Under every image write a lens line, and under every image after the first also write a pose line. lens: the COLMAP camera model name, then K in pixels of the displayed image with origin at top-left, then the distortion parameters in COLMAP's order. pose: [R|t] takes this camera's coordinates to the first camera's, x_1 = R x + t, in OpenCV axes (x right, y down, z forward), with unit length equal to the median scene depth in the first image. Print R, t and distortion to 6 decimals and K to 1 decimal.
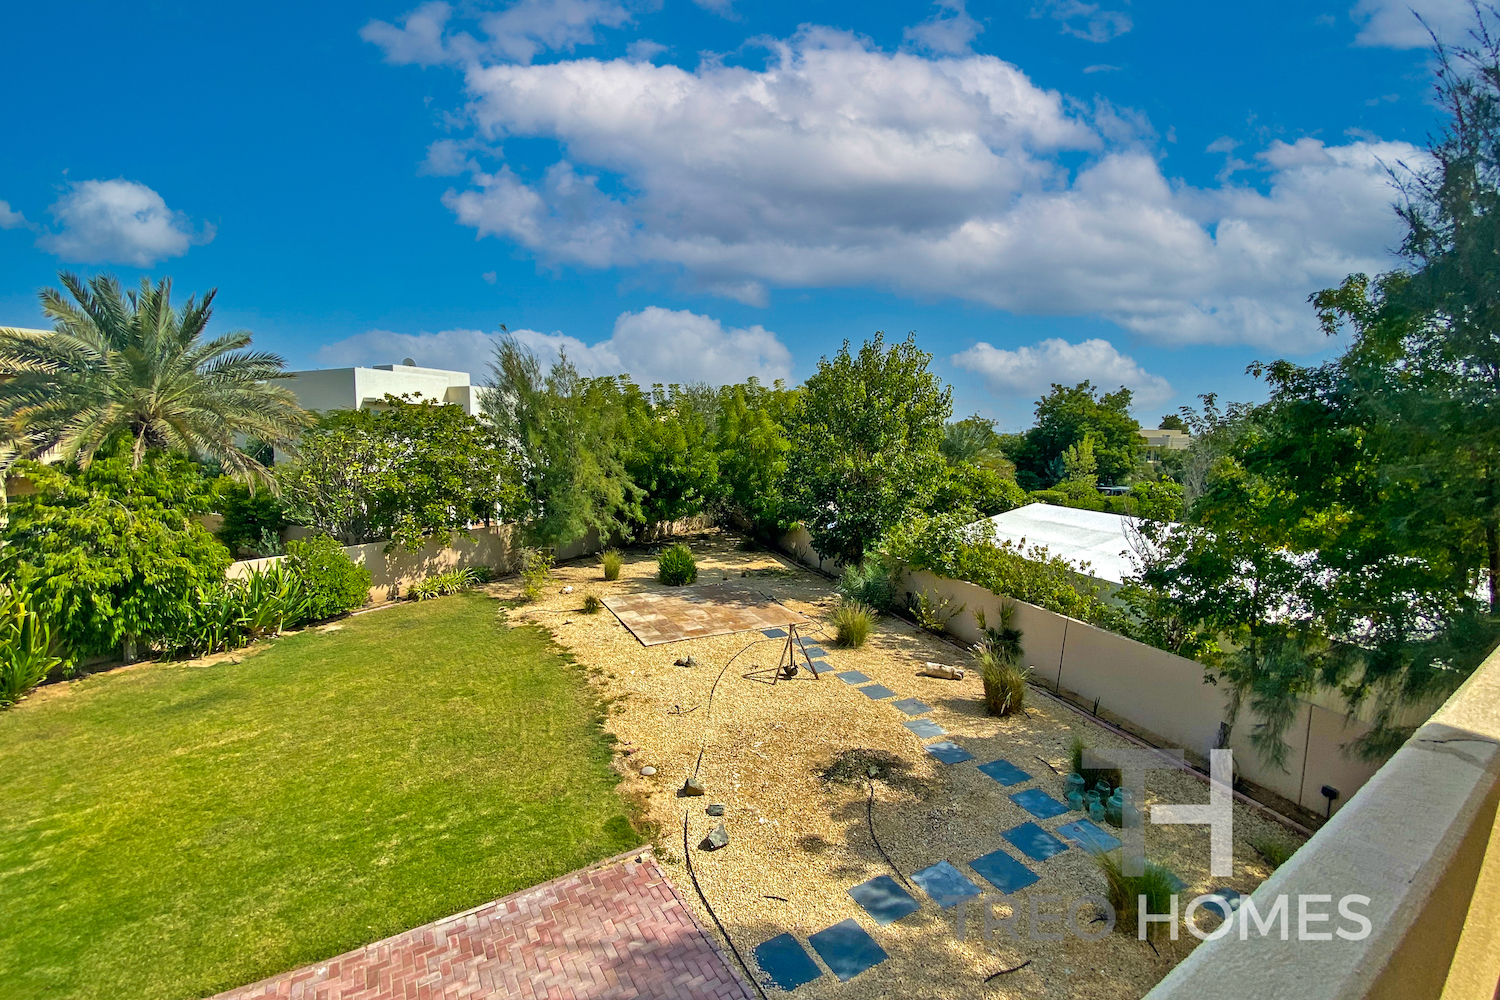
lens RADIAL K [[615.3, 0, 748.8], [0, 615.3, 509.0], [0, 0, 1]] dist [0.002039, -0.012923]
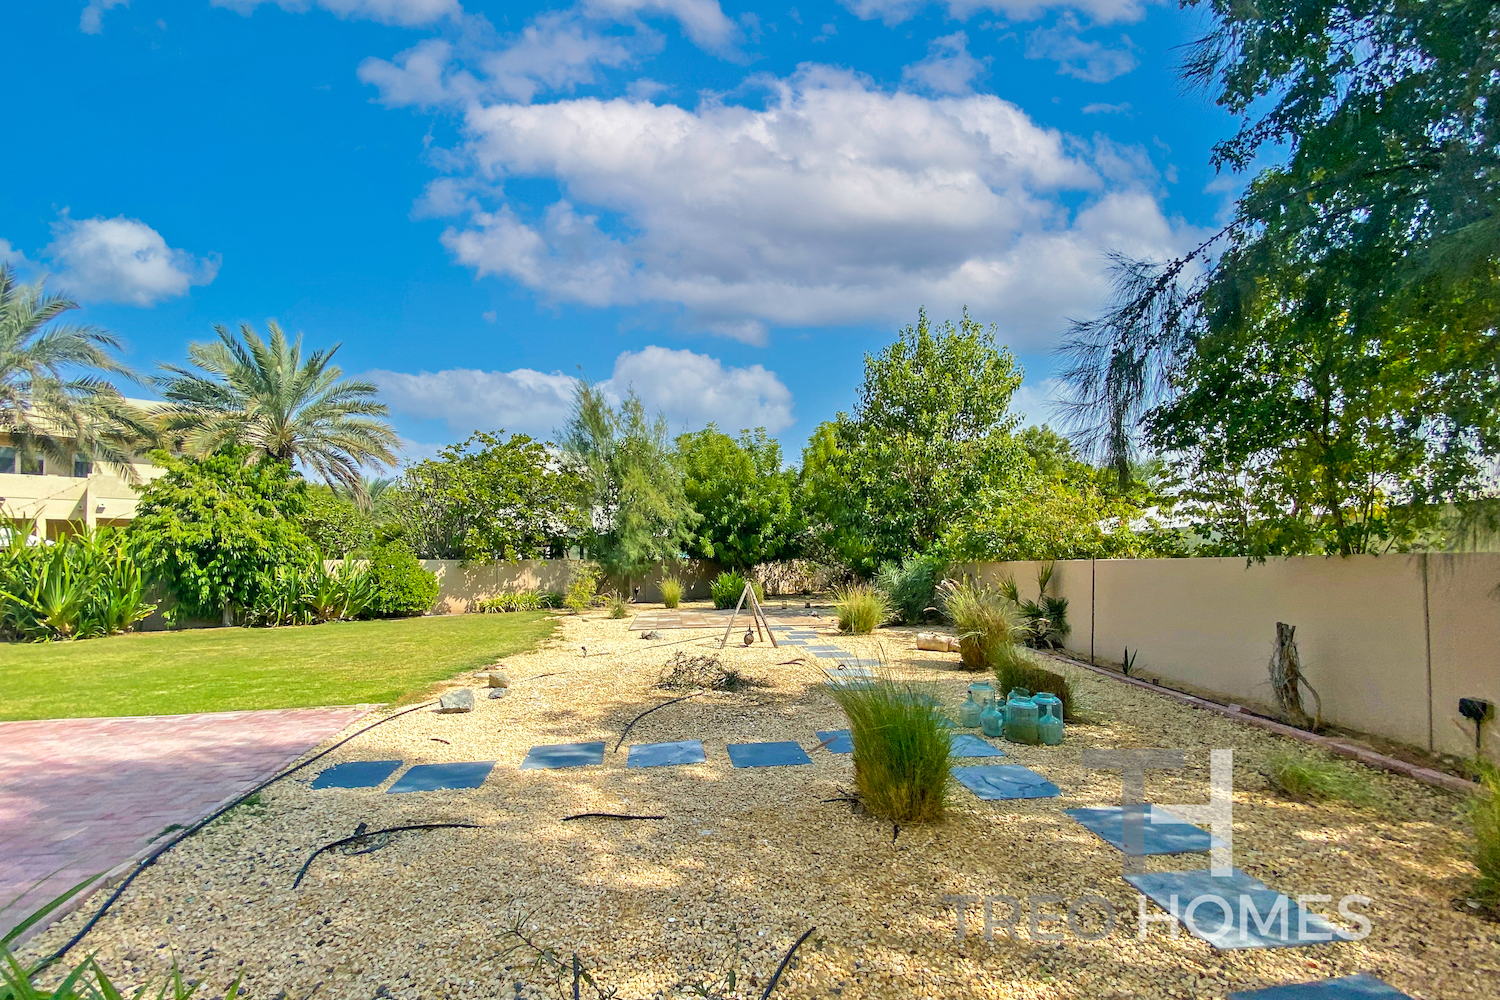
lens RADIAL K [[608.7, 0, 755.3], [0, 608.7, 564.1], [0, 0, 1]] dist [0.000665, -0.012751]
pose [[0.947695, -0.029430, -0.317817, 0.376396], [-0.010184, 0.992445, -0.122269, 0.287045], [0.319014, 0.119110, 0.940236, 0.221063]]
